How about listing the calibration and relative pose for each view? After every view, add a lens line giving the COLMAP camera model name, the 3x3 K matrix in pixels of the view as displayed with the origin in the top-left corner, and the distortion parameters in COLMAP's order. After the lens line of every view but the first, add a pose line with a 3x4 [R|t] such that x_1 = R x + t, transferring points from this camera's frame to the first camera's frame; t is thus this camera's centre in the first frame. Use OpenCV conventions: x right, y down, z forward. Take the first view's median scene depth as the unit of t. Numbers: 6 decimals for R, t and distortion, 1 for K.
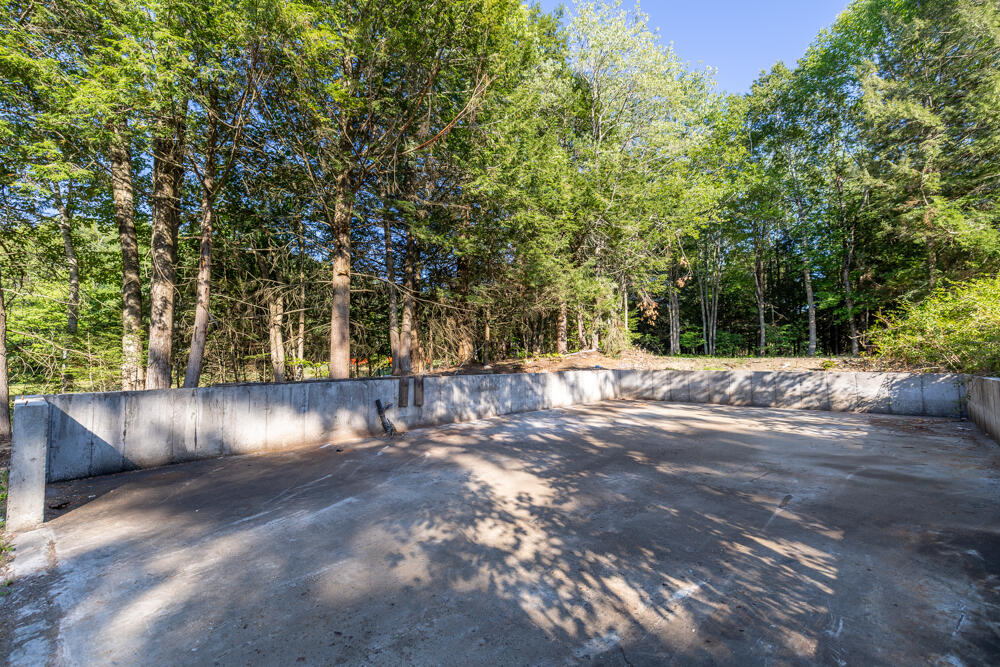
lens RADIAL K [[422.1, 0, 502.7], [0, 422.1, 331.6], [0, 0, 1]] dist [0.002260, 0.000270]
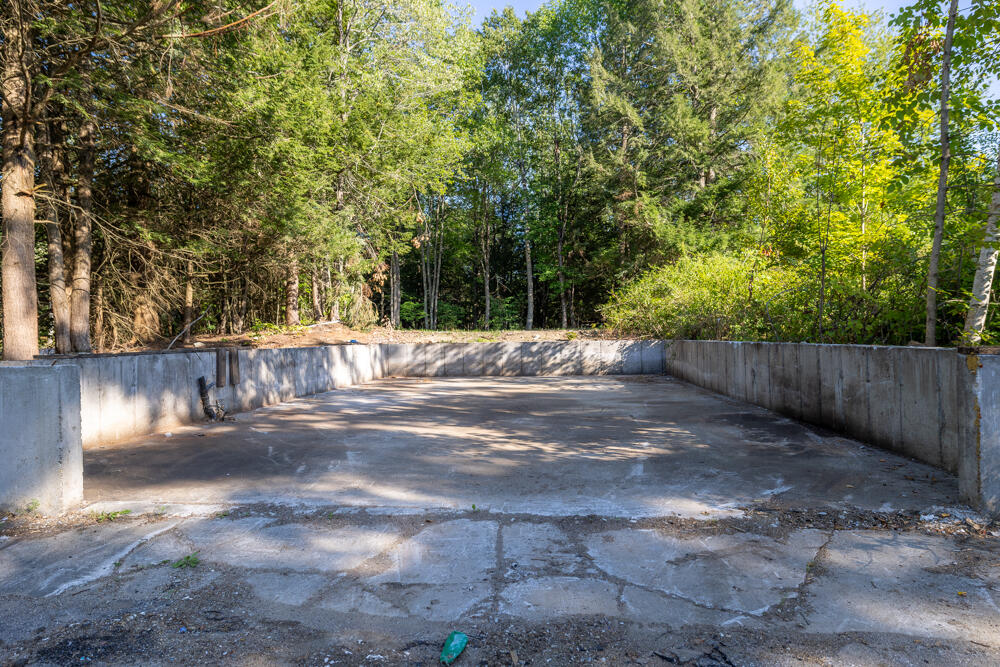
lens RADIAL K [[609.1, 0, 497.6], [0, 609.1, 332.2], [0, 0, 1]] dist [-0.000033, 0.000361]
pose [[0.801218, -0.003048, 0.598365, -0.323506], [-0.028173, 0.998686, 0.042811, 0.008716], [-0.597709, -0.051159, 0.800079, -0.134624]]
